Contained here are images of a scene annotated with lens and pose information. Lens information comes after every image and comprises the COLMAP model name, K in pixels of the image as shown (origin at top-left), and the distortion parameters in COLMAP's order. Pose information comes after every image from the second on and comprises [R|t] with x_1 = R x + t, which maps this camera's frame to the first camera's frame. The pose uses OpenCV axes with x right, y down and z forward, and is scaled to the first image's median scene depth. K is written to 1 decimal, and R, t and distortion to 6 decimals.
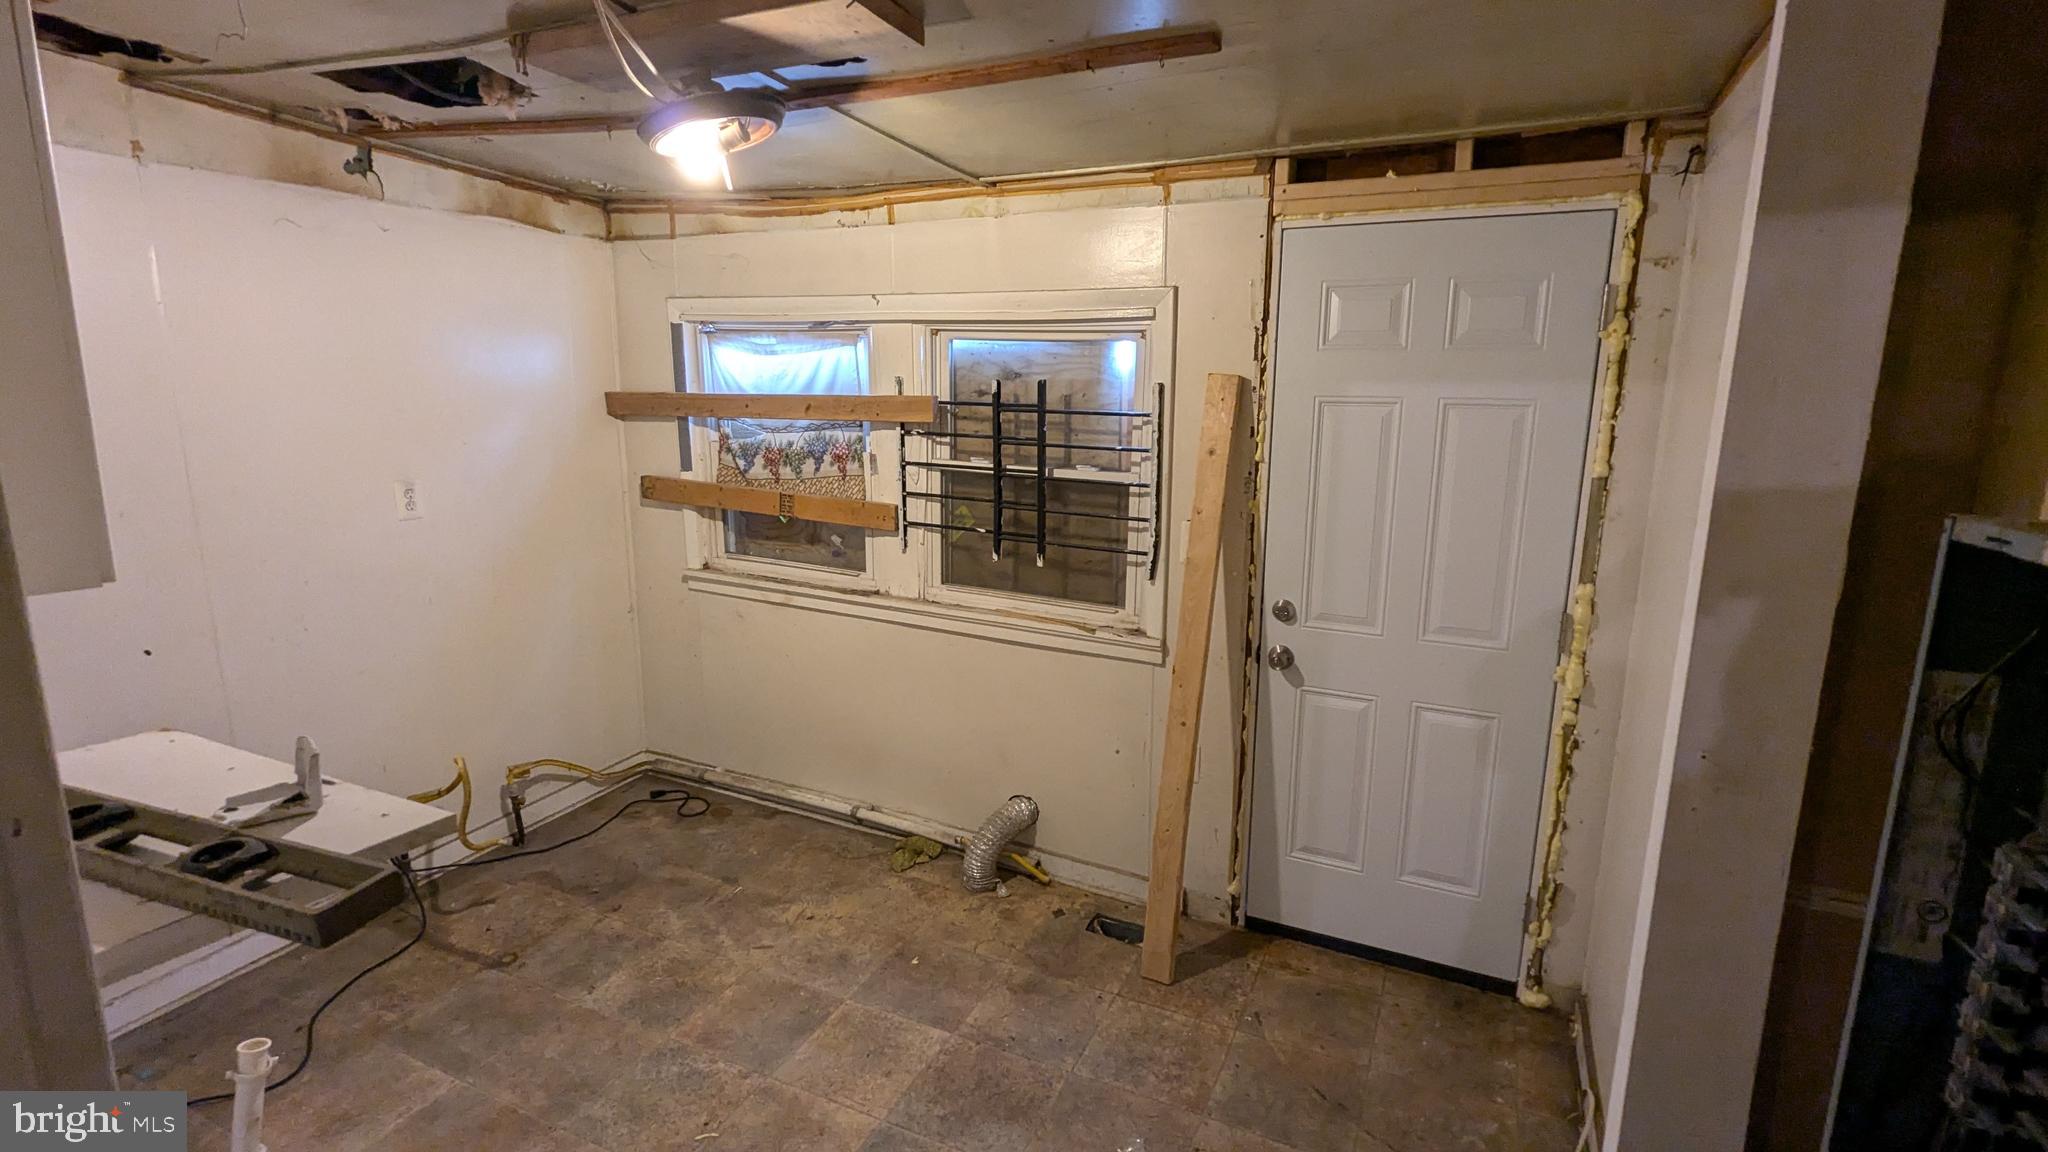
lens RADIAL K [[972.9, 0, 1027.5], [0, 972.9, 572.3], [0, 0, 1]] dist [0.010901, -0.000704]
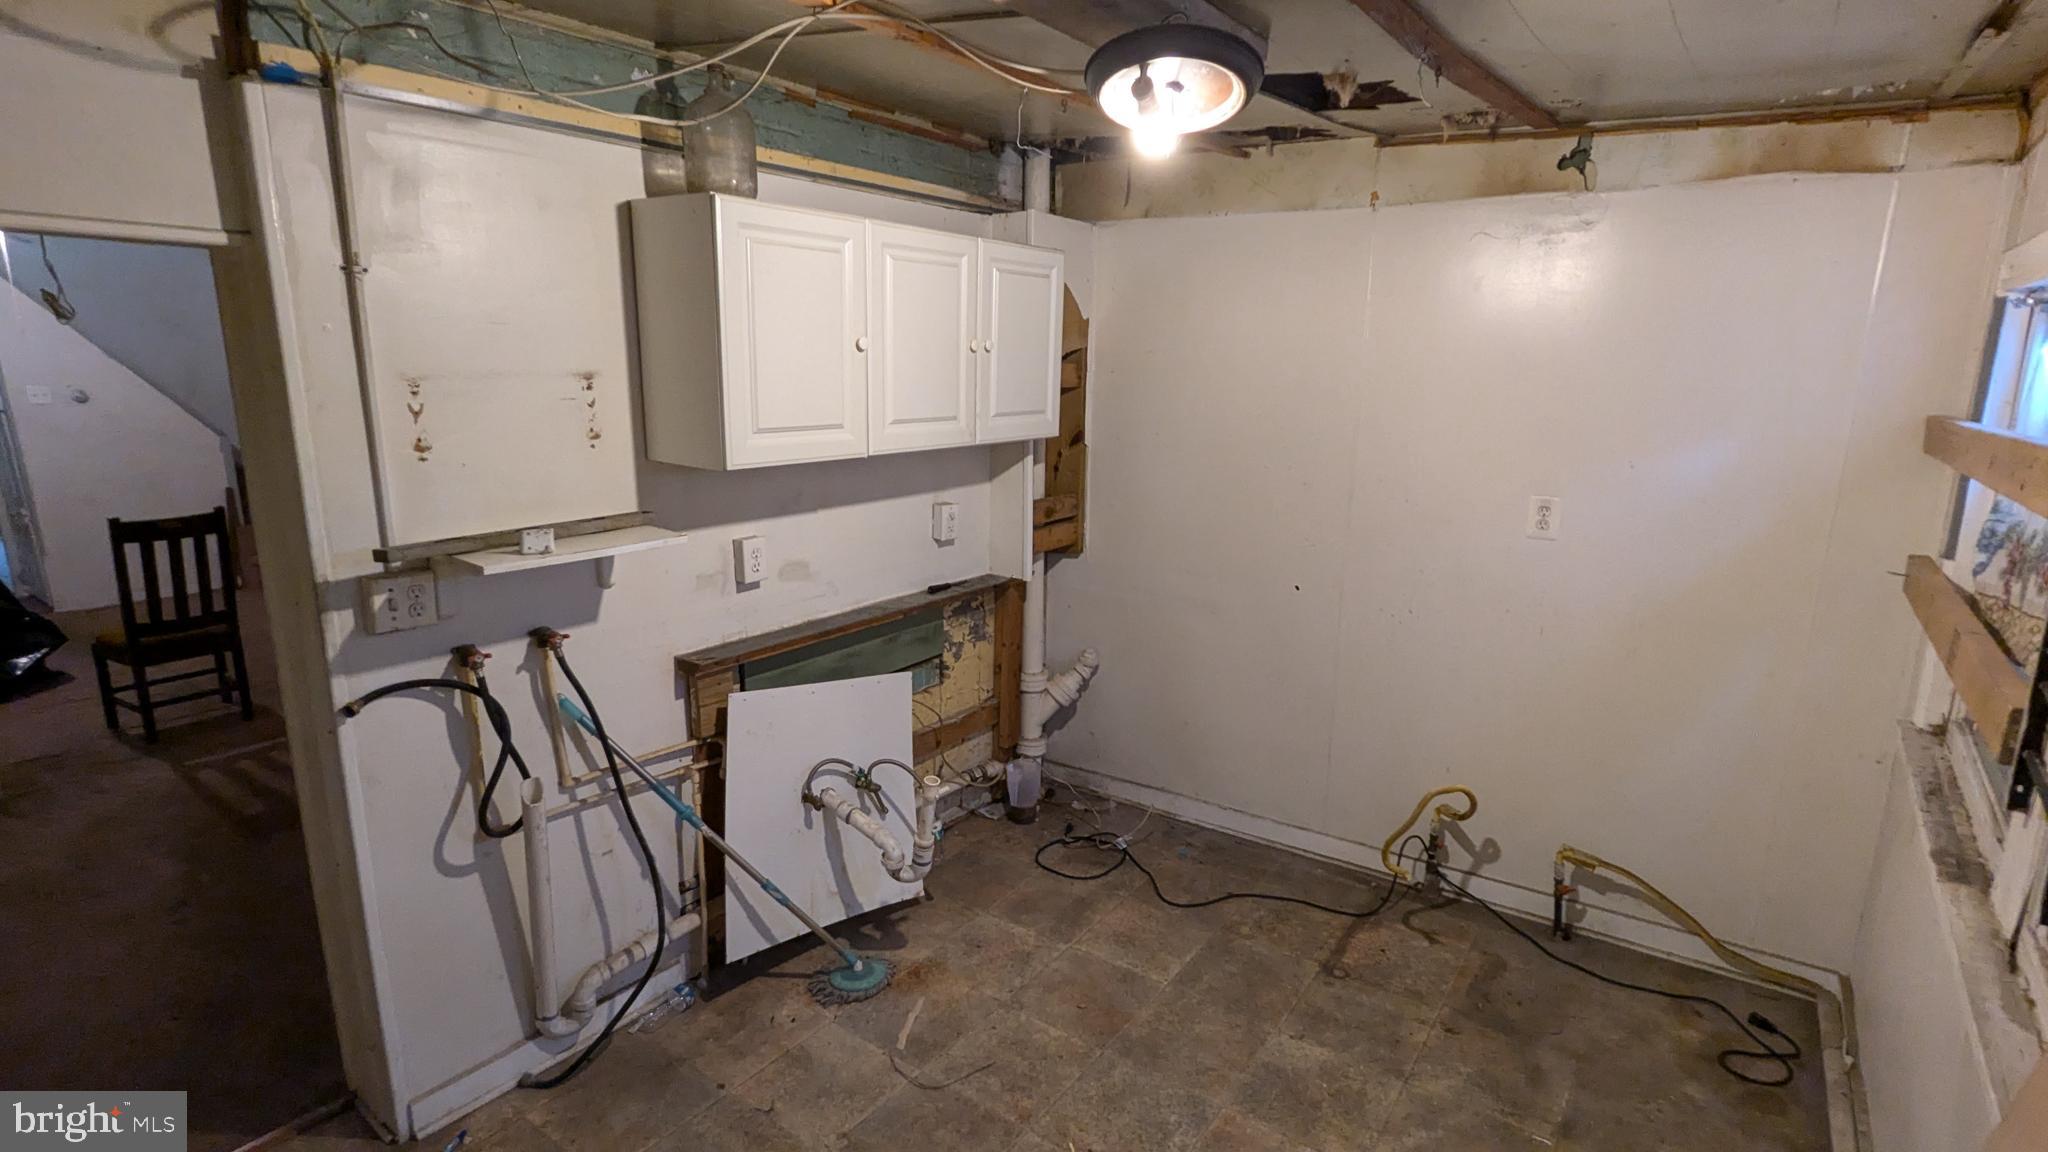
lens RADIAL K [[972.9, 0, 1023.7], [0, 972.9, 575.5], [0, 0, 1]] dist [0.010901, -0.000704]
pose [[-0.187256, 0.203114, -0.961083, 0.357351], [-0.207988, 0.948009, 0.240875, -0.142070], [0.960040, 0.244999, -0.135275, 0.662758]]
